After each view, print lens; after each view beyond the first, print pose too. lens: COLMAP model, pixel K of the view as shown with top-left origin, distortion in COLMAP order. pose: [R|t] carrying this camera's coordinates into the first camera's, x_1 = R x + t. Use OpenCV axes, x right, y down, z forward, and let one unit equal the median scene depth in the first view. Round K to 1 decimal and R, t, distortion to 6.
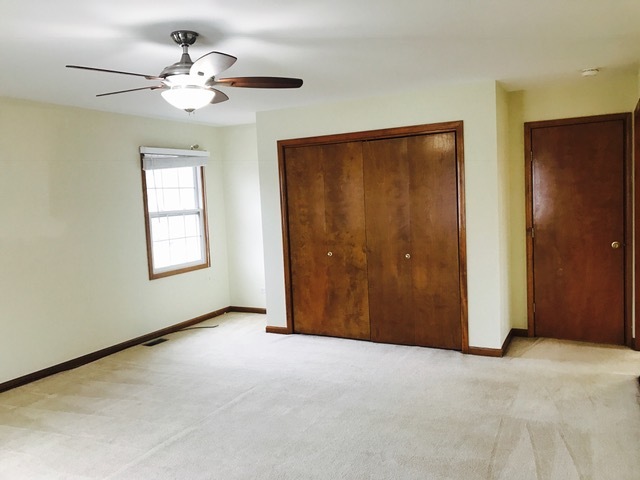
lens RADIAL K [[527.4, 0, 320.0], [0, 527.4, 240.0], [0, 0, 1]] dist [0.063239, -0.099550]
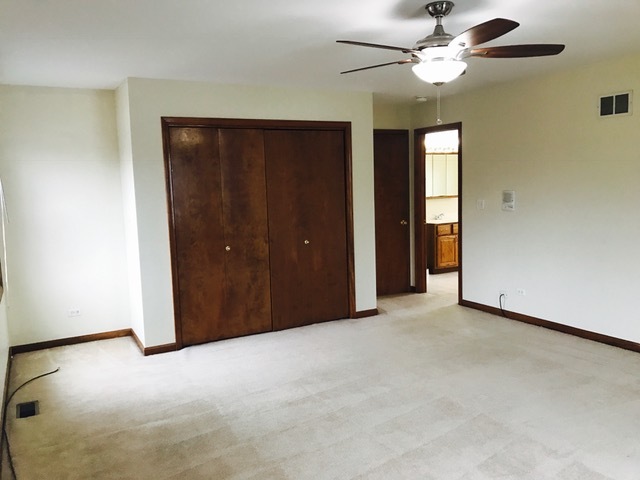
lens RADIAL K [[527.4, 0, 320.0], [0, 527.4, 240.0], [0, 0, 1]] dist [0.063239, -0.099550]
pose [[0.551077, -0.073729, 0.831191, -0.668319], [0.074883, 0.996440, 0.038740, -0.012248], [-0.831088, 0.040894, 0.554636, 0.363134]]
